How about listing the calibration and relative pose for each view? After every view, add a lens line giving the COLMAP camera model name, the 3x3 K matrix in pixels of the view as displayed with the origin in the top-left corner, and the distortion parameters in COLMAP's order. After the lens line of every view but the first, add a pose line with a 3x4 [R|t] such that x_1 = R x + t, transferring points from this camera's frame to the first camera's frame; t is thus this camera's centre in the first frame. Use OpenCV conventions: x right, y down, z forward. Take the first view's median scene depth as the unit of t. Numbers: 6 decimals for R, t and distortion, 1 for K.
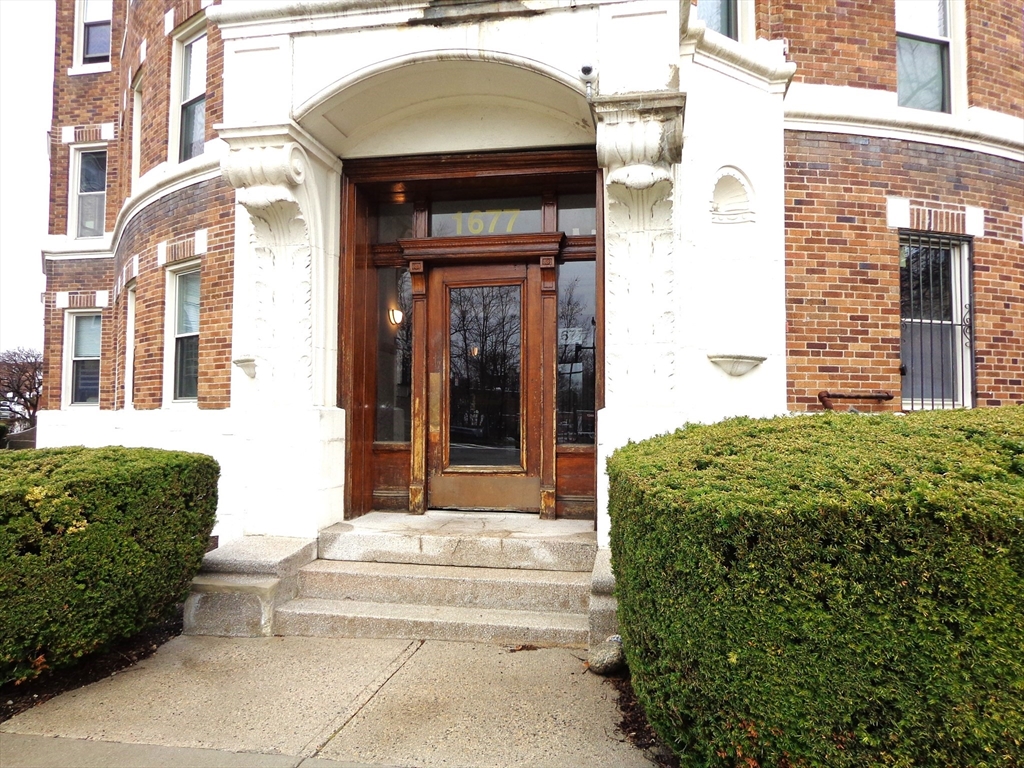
lens RADIAL K [[718.0, 0, 517.3], [0, 718.0, 381.4], [0, 0, 1]] dist [0.000176, 0.010241]
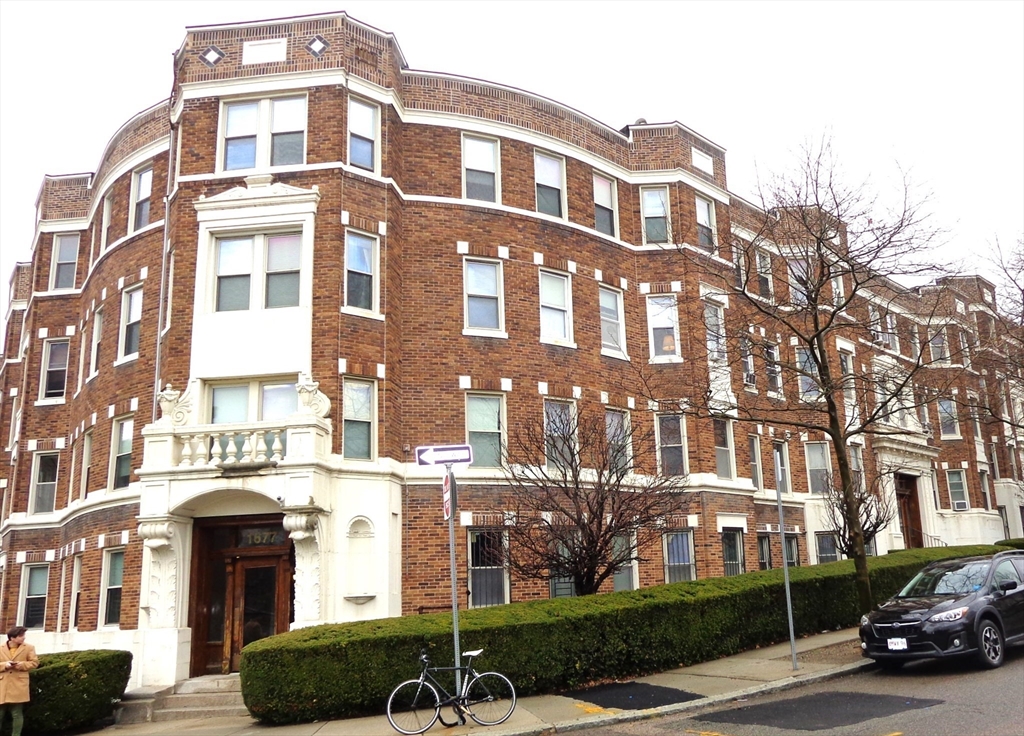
lens RADIAL K [[845.7, 0, 592.9], [0, 845.7, 412.2], [0, 0, 1]] dist [0.005676, 0.003843]
pose [[0.993373, -0.030284, 0.110873, 0.640957], [0.048547, 0.984940, -0.165940, -0.109152], [-0.104178, 0.170223, 0.979883, -1.612740]]
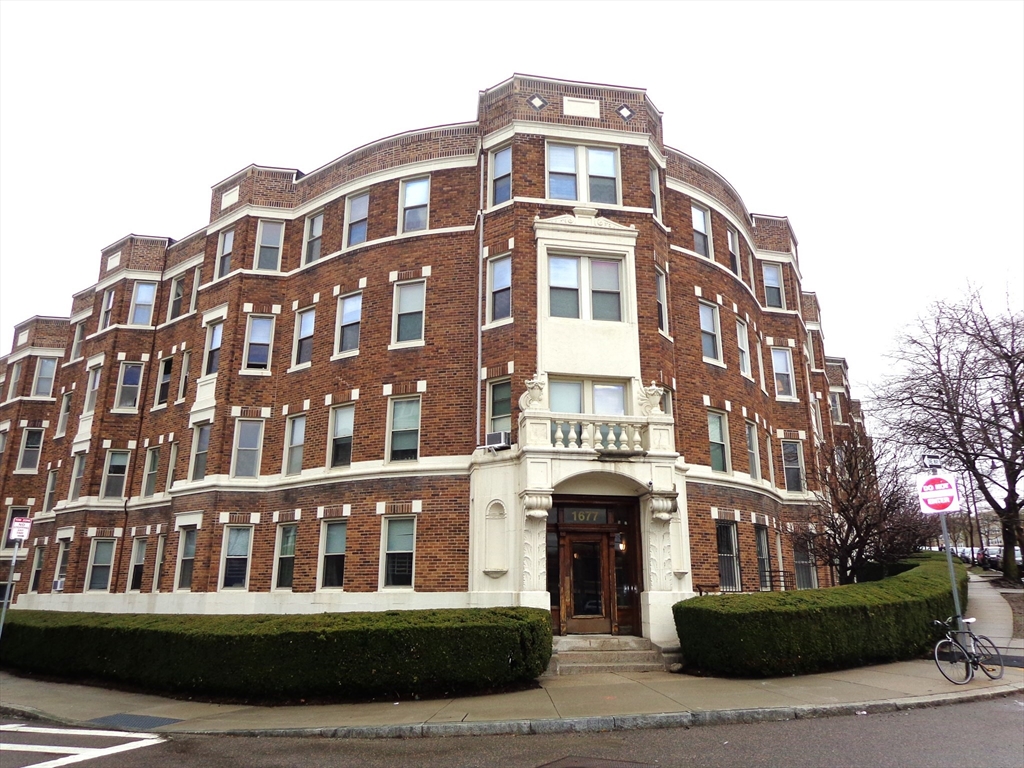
lens RADIAL K [[718.0, 0, 516.8], [0, 718.0, 383.8], [0, 0, 1]] dist [0.000176, 0.010241]
pose [[0.934524, 0.093997, 0.343264, -1.098769], [-0.011672, 0.972068, -0.234408, -0.070524], [-0.355710, 0.215053, 0.909518, -1.239478]]
